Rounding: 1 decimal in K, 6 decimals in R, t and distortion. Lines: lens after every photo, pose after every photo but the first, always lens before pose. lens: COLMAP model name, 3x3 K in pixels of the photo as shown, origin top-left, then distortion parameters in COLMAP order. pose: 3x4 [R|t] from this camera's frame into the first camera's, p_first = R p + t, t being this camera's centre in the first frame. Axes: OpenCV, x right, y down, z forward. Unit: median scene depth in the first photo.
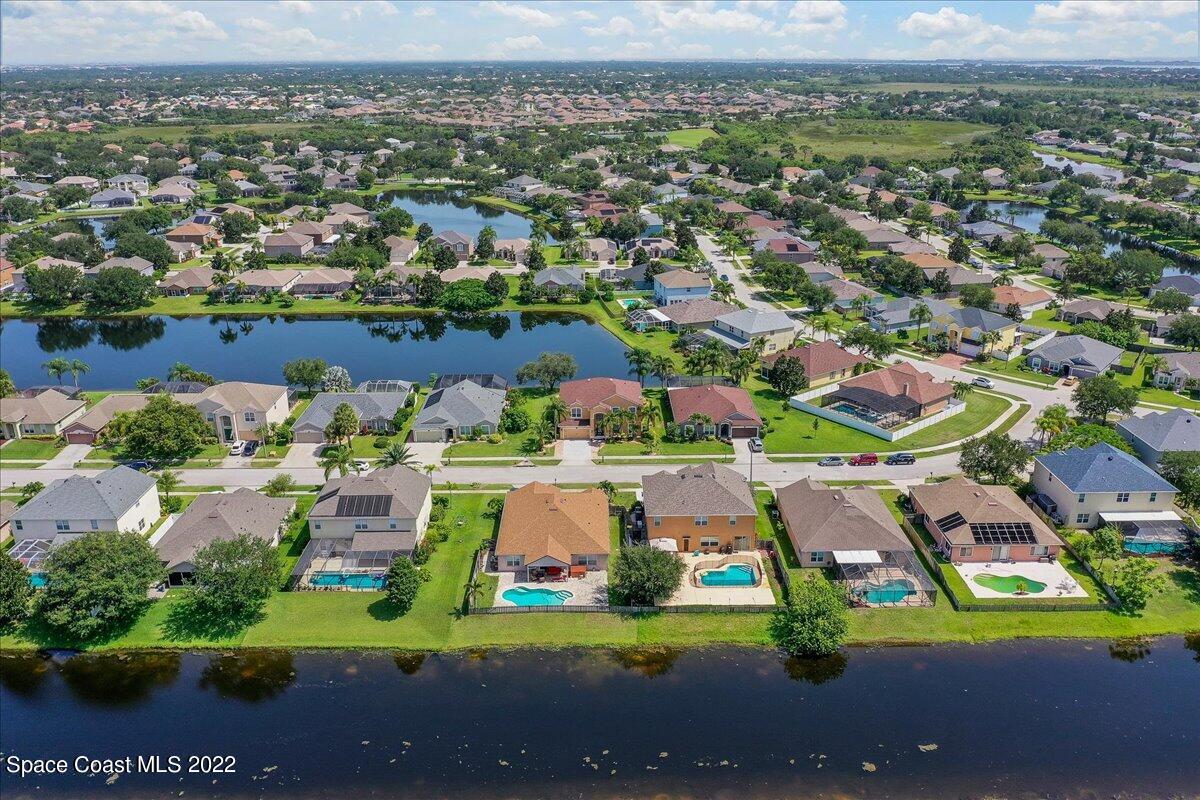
lens RADIAL K [[944.4, 0, 600.4], [0, 944.4, 388.1], [0, 0, 1]] dist [-0.000100, -0.002204]
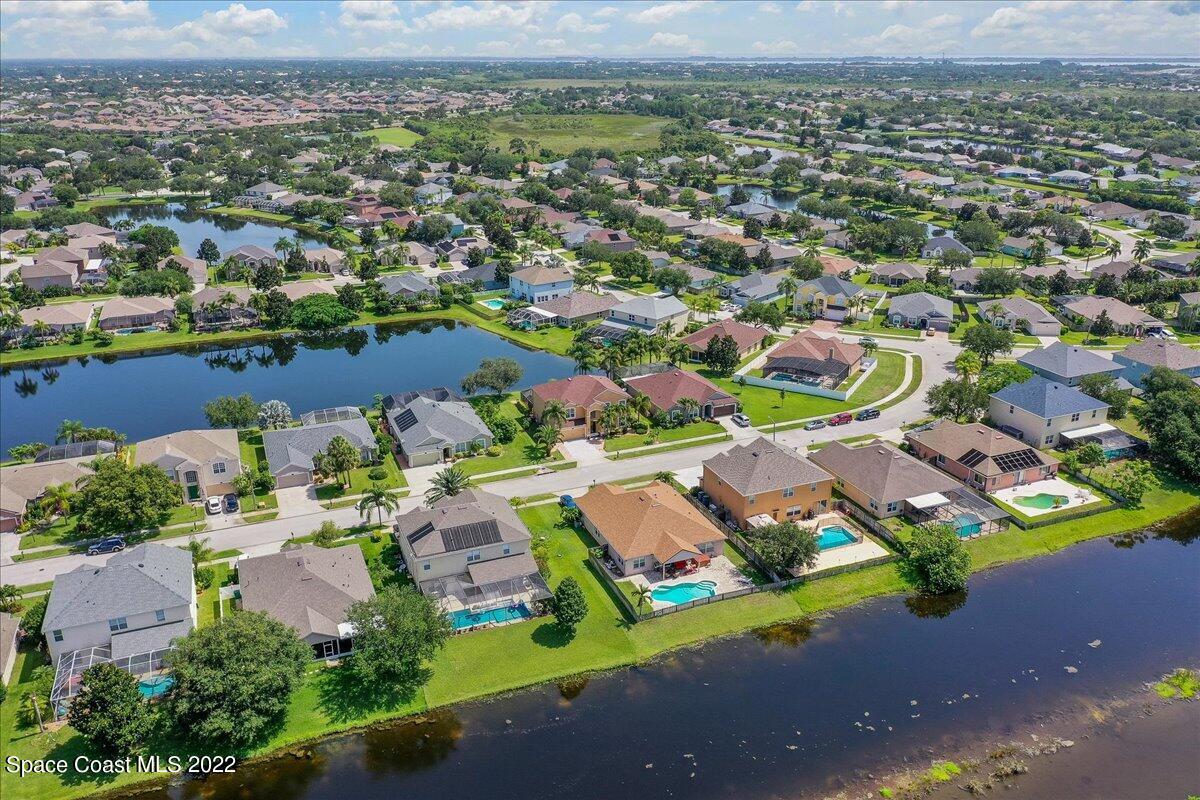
lens RADIAL K [[944.4, 0, 600.4], [0, 944.4, 388.1], [0, 0, 1]] dist [-0.000100, -0.002204]
pose [[0.929784, -0.124011, 0.346587, -0.285126], [0.123376, 0.992070, 0.023990, -0.016737], [-0.346813, 0.020455, 0.937711, 0.055218]]
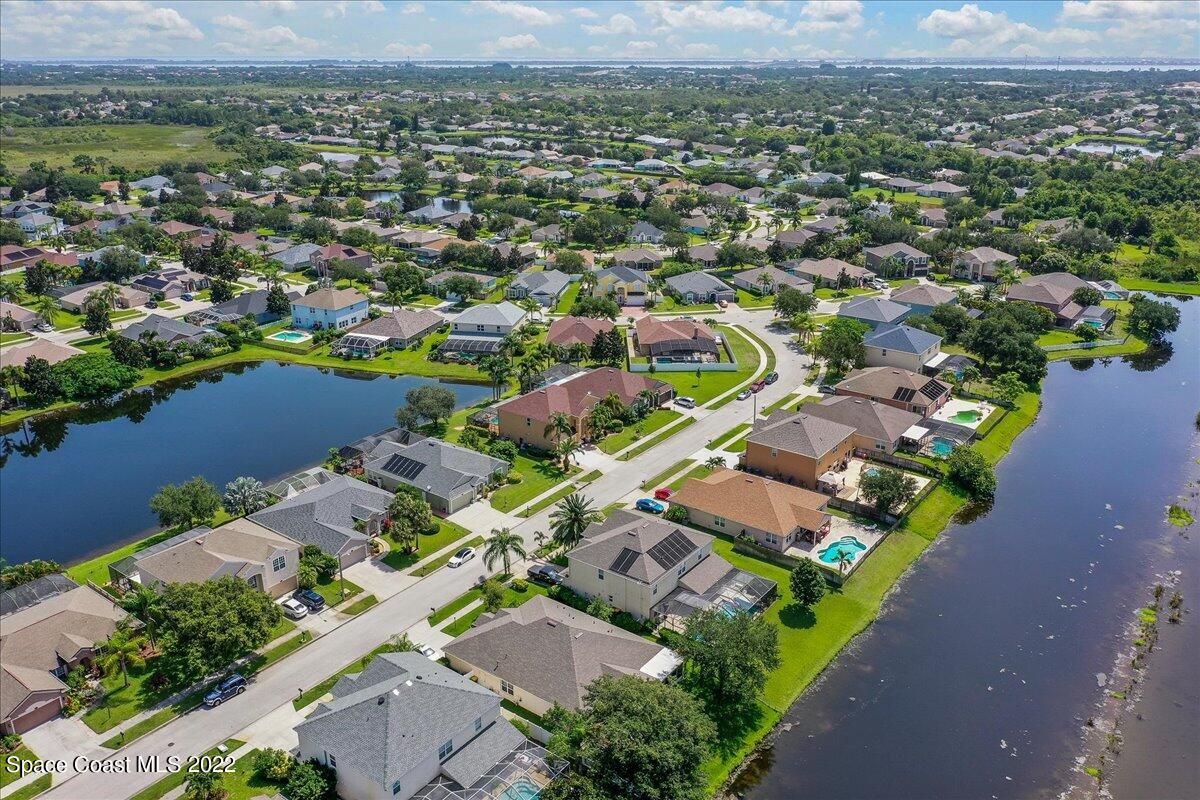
lens RADIAL K [[944.4, 0, 600.4], [0, 944.4, 388.1], [0, 0, 1]] dist [-0.000100, -0.002204]
pose [[0.603247, -0.262524, 0.753109, -0.612452], [0.262463, 0.957023, 0.123371, -0.100791], [-0.753131, 0.123240, 0.646224, 0.292959]]
